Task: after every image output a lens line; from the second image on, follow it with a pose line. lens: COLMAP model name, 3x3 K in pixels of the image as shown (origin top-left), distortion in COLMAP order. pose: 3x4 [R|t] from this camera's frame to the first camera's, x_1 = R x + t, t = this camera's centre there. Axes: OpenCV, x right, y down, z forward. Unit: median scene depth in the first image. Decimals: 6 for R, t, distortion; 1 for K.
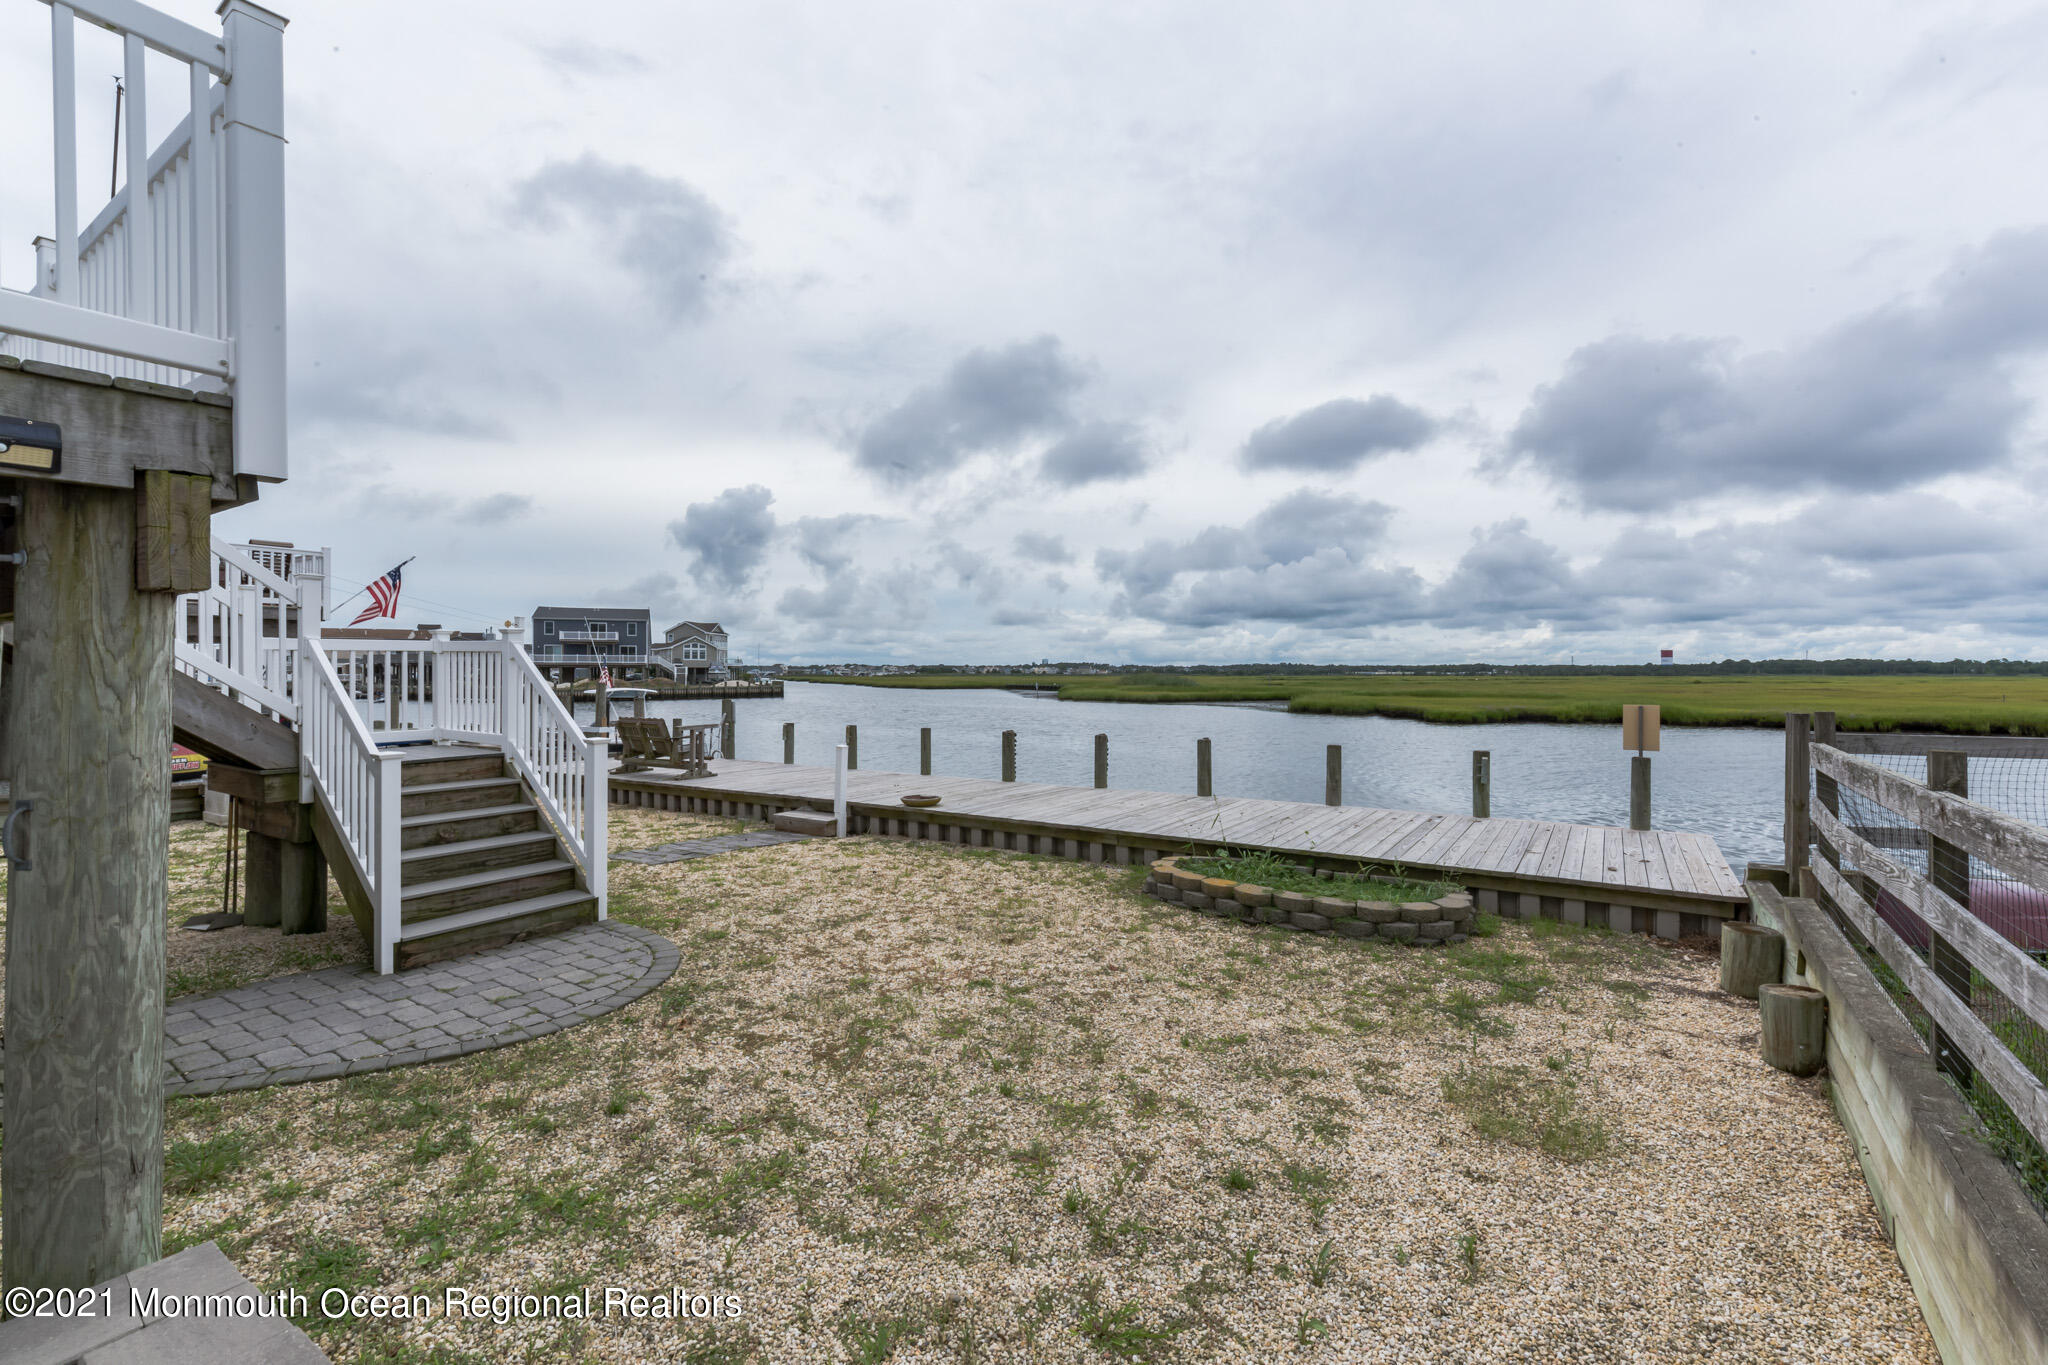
lens RADIAL K [[883.1, 0, 1026.5], [0, 883.1, 673.1], [0, 0, 1]] dist [0.000048, -0.000054]
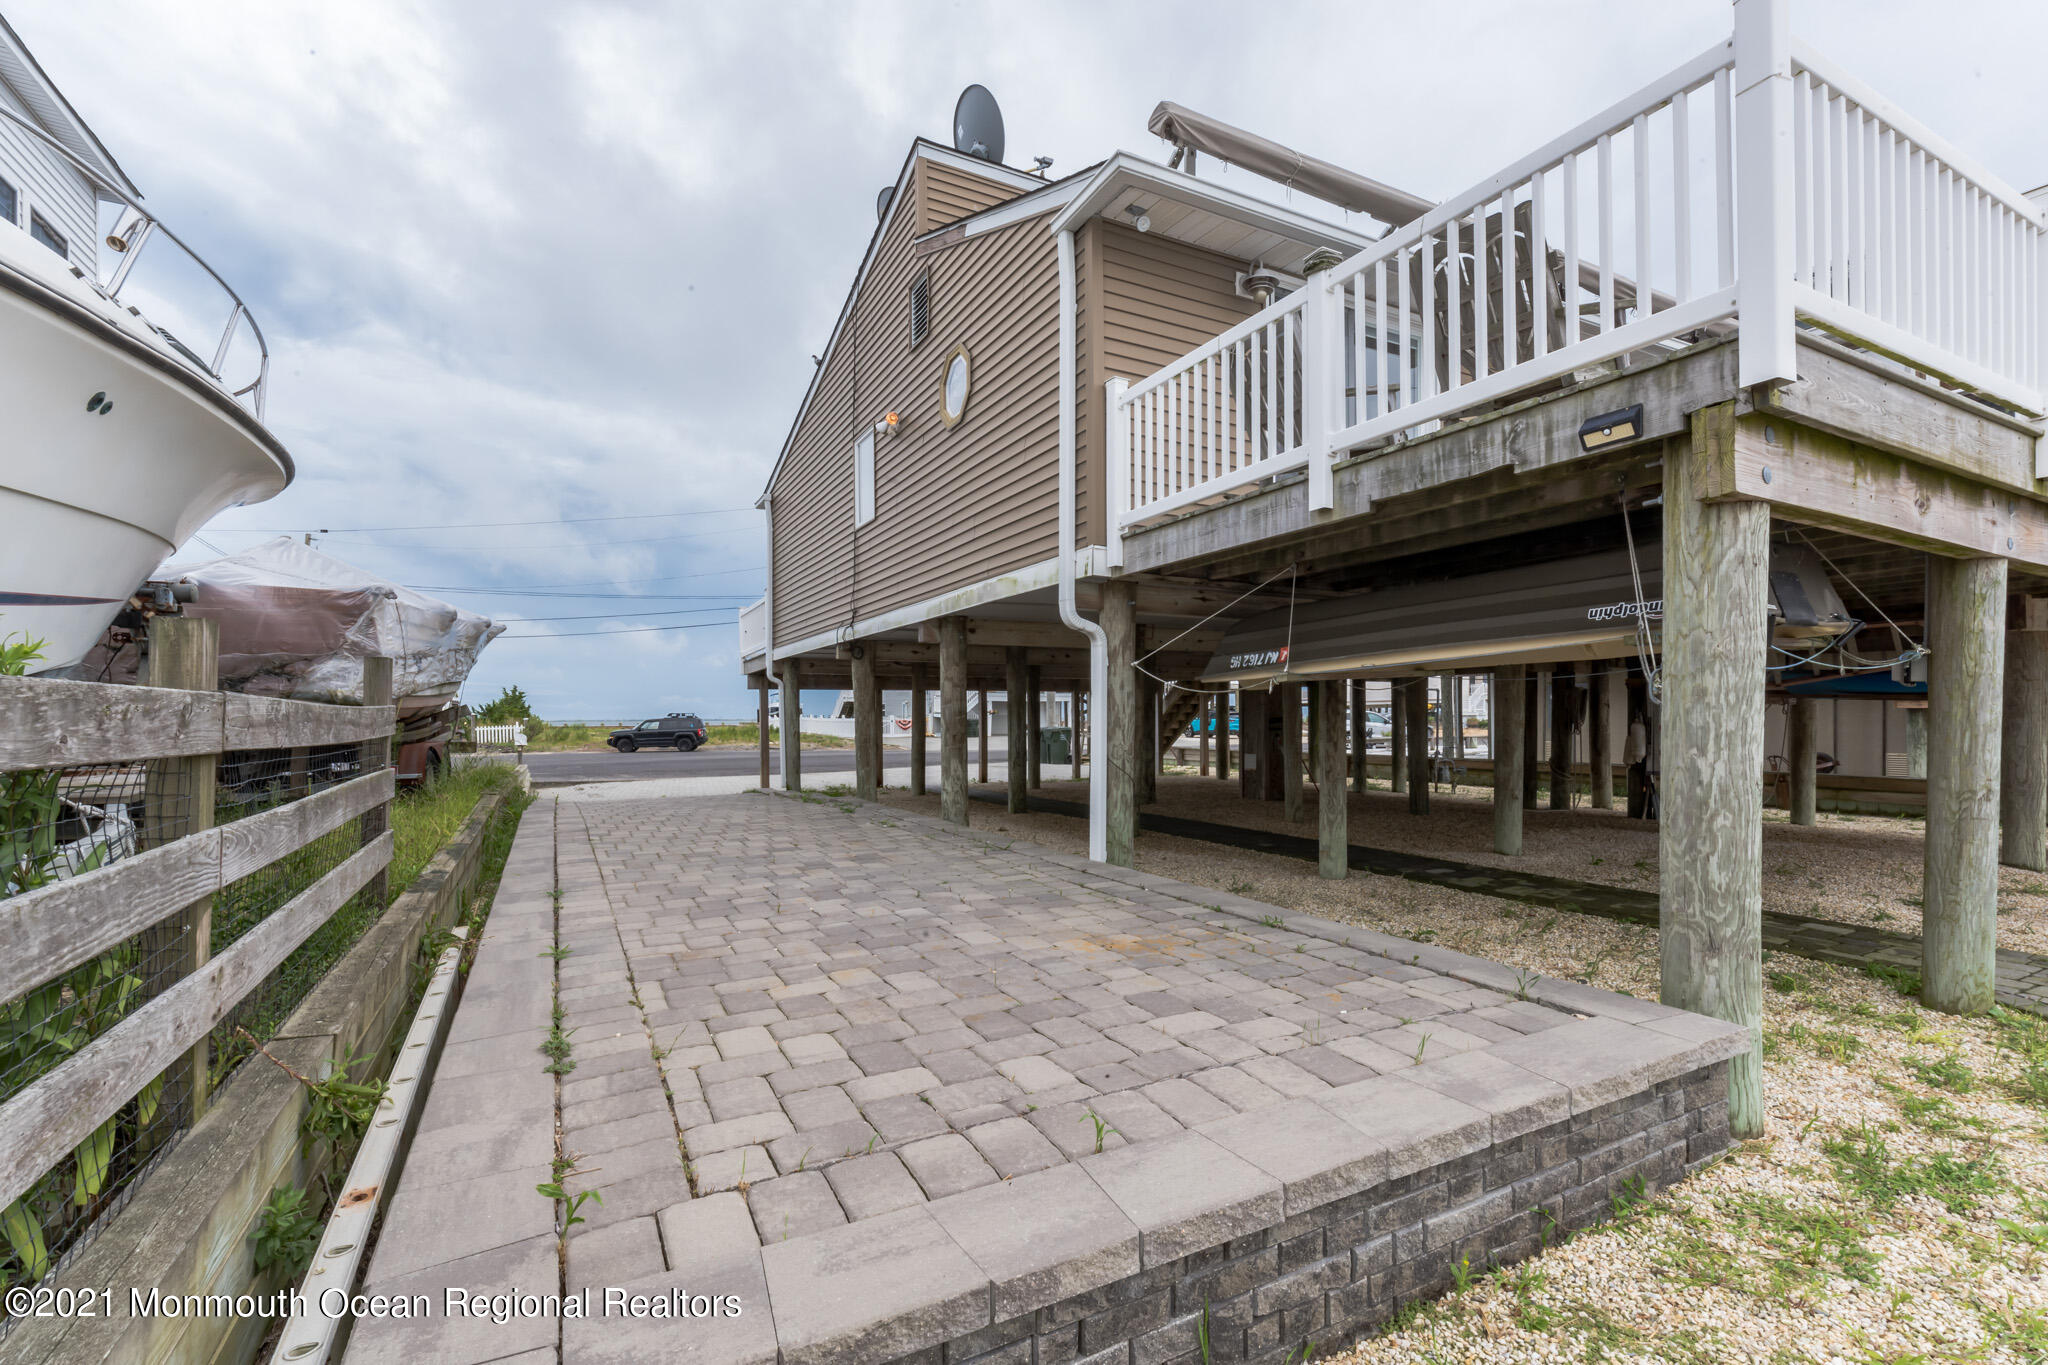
lens RADIAL K [[883.1, 0, 1023.0], [0, 883.1, 704.4], [0, 0, 1]] dist [0.000048, -0.000054]
pose [[-0.462318, -0.002236, -0.886711, 0.634735], [0.013859, 0.999856, -0.009747, 0.204437], [0.886606, -0.016795, -0.462221, 0.708177]]
